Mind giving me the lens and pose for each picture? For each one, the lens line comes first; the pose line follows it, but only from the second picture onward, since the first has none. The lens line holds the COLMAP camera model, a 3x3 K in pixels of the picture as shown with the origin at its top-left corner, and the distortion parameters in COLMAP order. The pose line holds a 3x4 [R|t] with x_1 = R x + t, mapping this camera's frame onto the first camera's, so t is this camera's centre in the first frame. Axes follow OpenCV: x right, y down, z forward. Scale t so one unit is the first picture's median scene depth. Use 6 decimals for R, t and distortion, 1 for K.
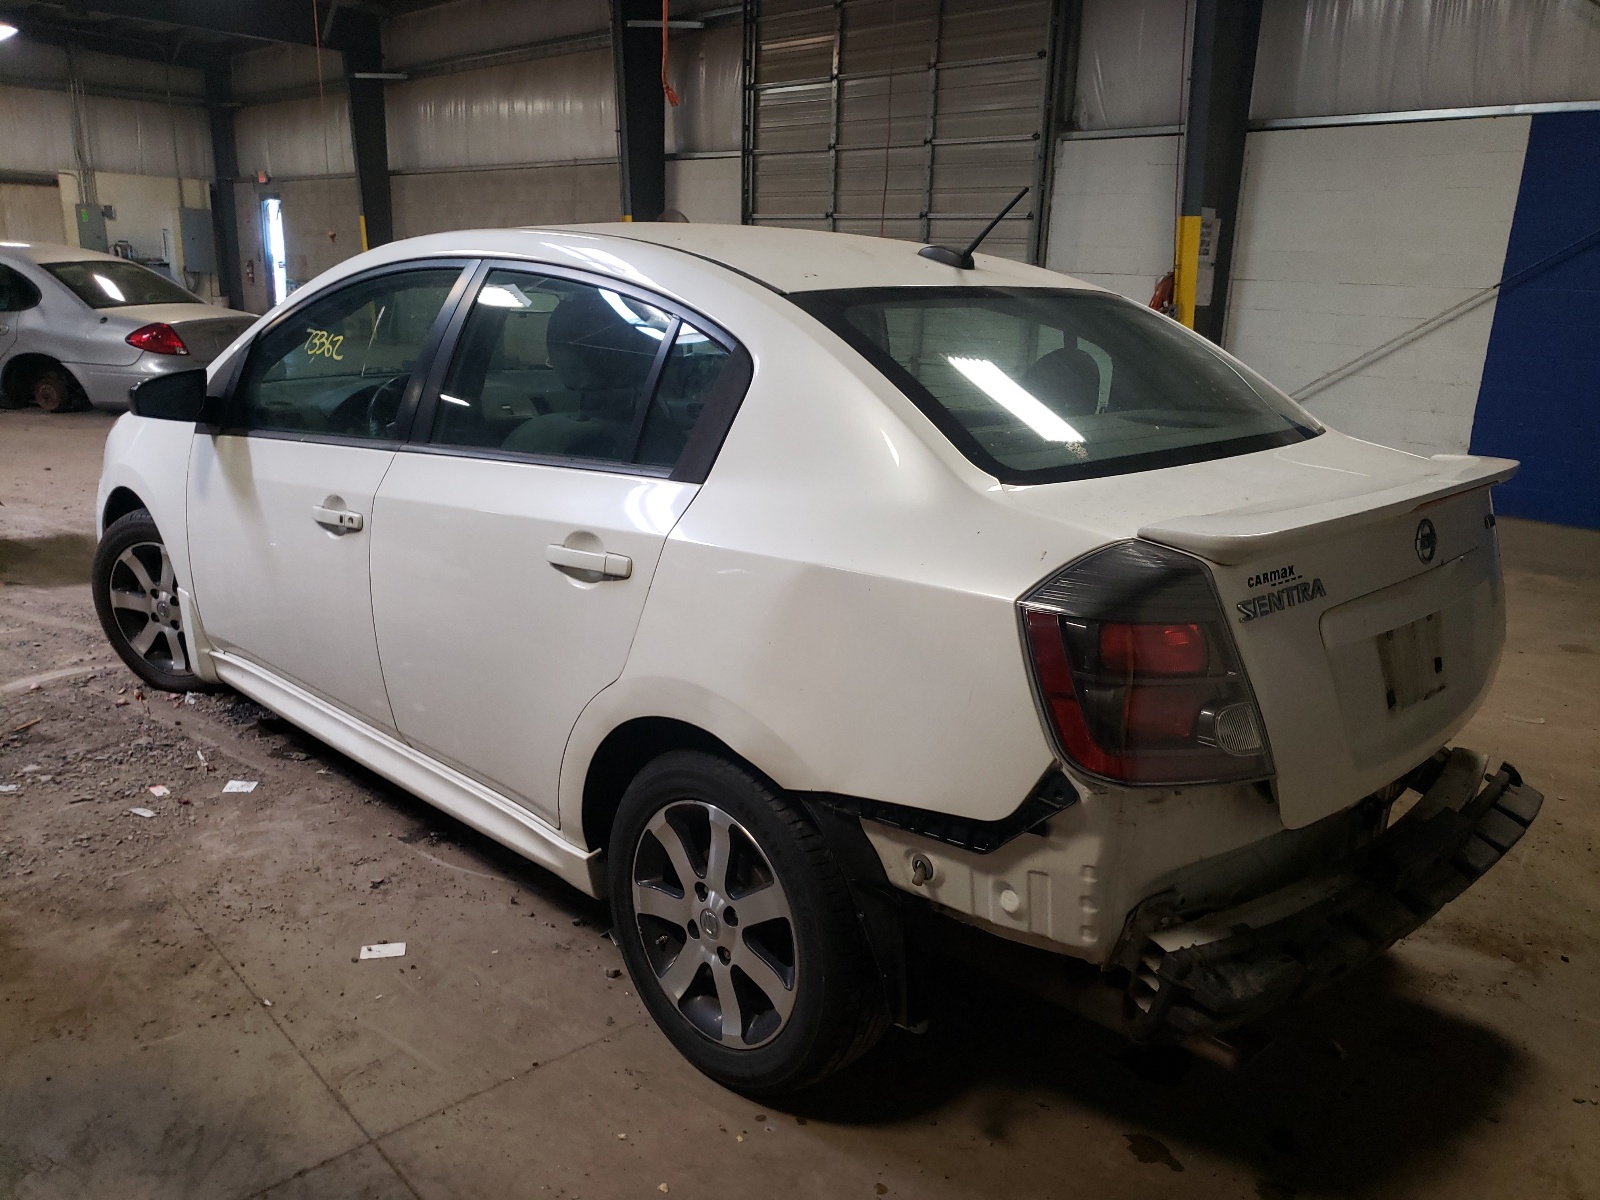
lens RADIAL K [[1259.1, 0, 800.0], [0, 1259.1, 600.0], [0, 0, 1]] dist [0.015325, 0.000534]
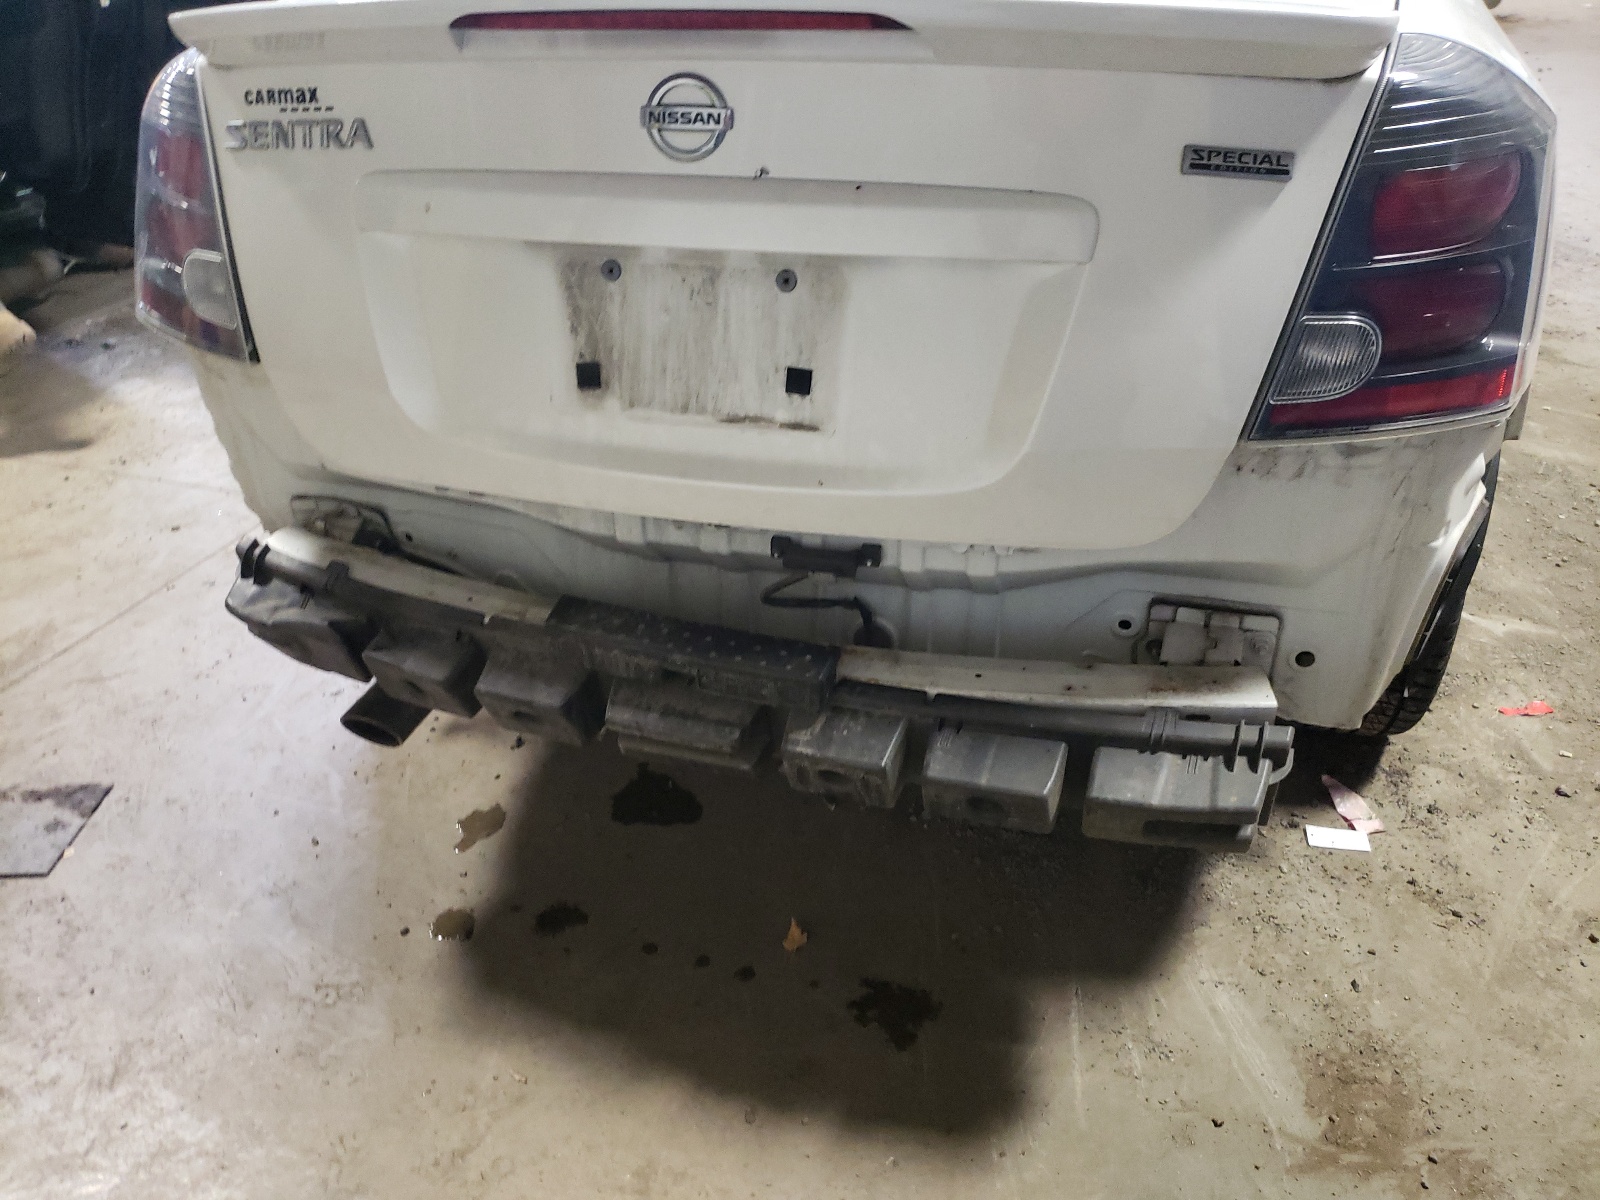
lens RADIAL K [[1259.1, 0, 800.0], [0, 1259.1, 600.0], [0, 0, 1]] dist [0.015325, 0.000534]
pose [[0.440255, 0.397654, -0.805014, 1.188223], [-0.184160, 0.917509, 0.352508, -0.063655], [0.878783, -0.006942, 0.477170, 0.912860]]
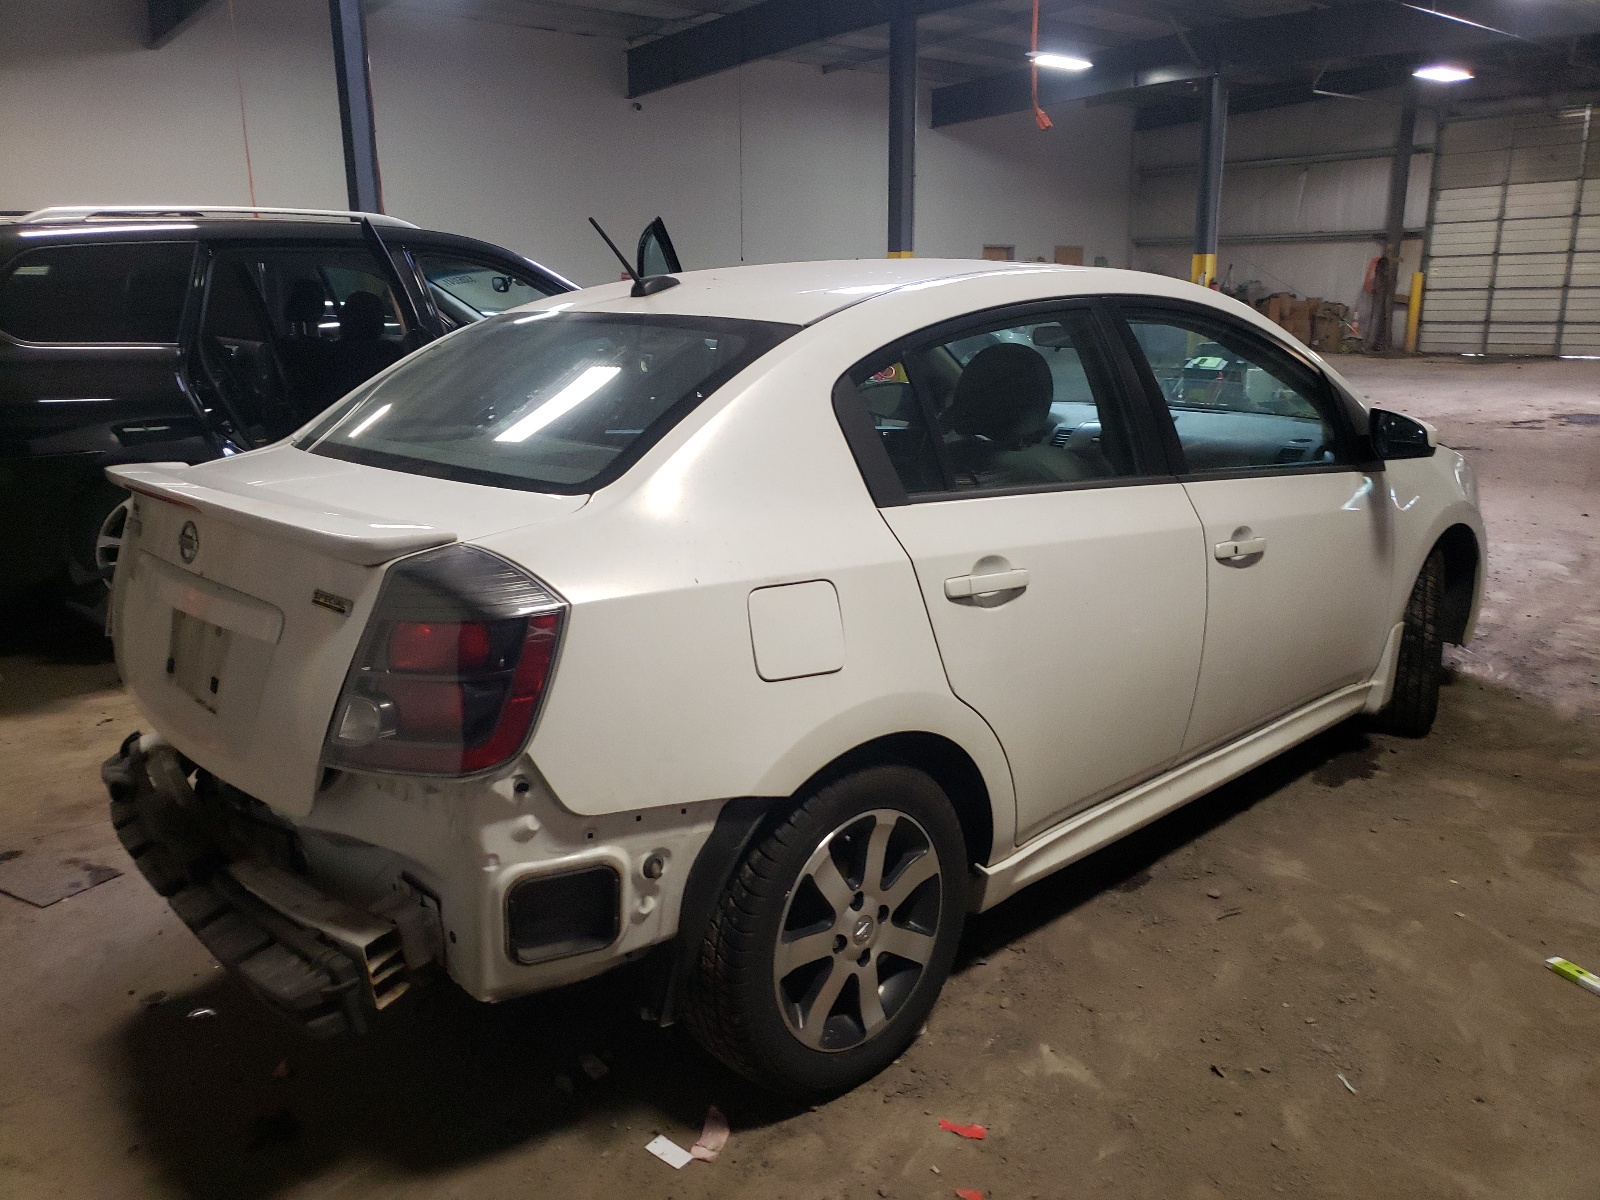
lens RADIAL K [[1259.1, 0, 800.0], [0, 1259.1, 600.0], [0, 0, 1]] dist [0.015325, 0.000534]
pose [[-0.068845, 0.194522, -0.978479, 1.697965], [-0.253758, 0.945132, 0.205747, -0.385075], [0.964815, 0.262461, -0.015706, 1.739498]]
